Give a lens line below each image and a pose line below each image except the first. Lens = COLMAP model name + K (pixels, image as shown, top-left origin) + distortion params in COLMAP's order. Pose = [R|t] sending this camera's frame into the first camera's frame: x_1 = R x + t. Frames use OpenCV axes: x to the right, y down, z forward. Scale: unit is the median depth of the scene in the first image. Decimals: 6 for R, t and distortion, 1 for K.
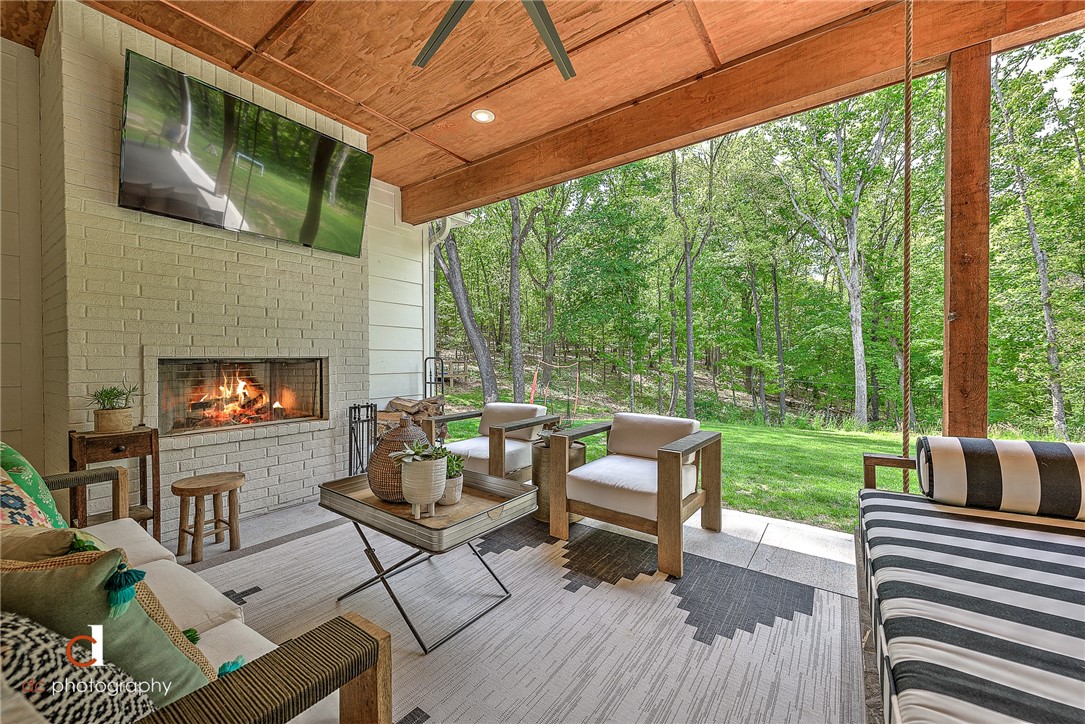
lens RADIAL K [[424.5, 0, 544.2], [0, 424.5, 360.8], [0, 0, 1]] dist [0.011564, -0.002176]
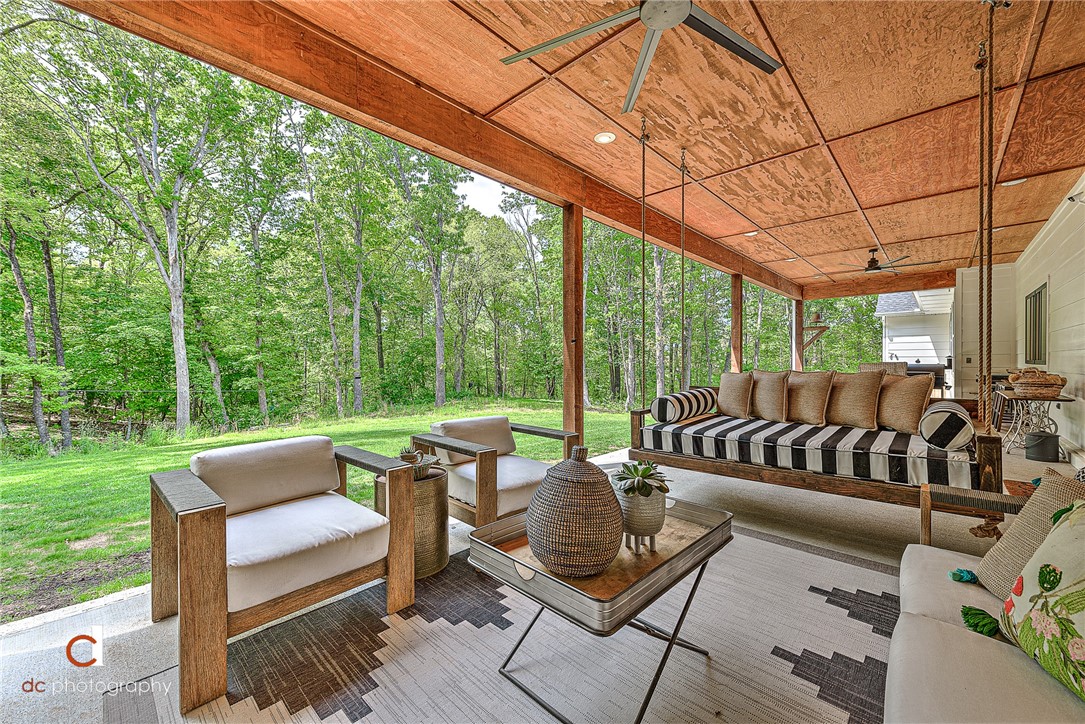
lens RADIAL K [[424.5, 0, 543.6], [0, 424.5, 365.2], [0, 0, 1]] dist [0.011564, -0.002176]
pose [[0.142329, -0.004238, 0.989810, -0.082202], [0.004121, 0.999985, 0.003689, 0.000068], [-0.989811, 0.003554, 0.142344, 0.074217]]
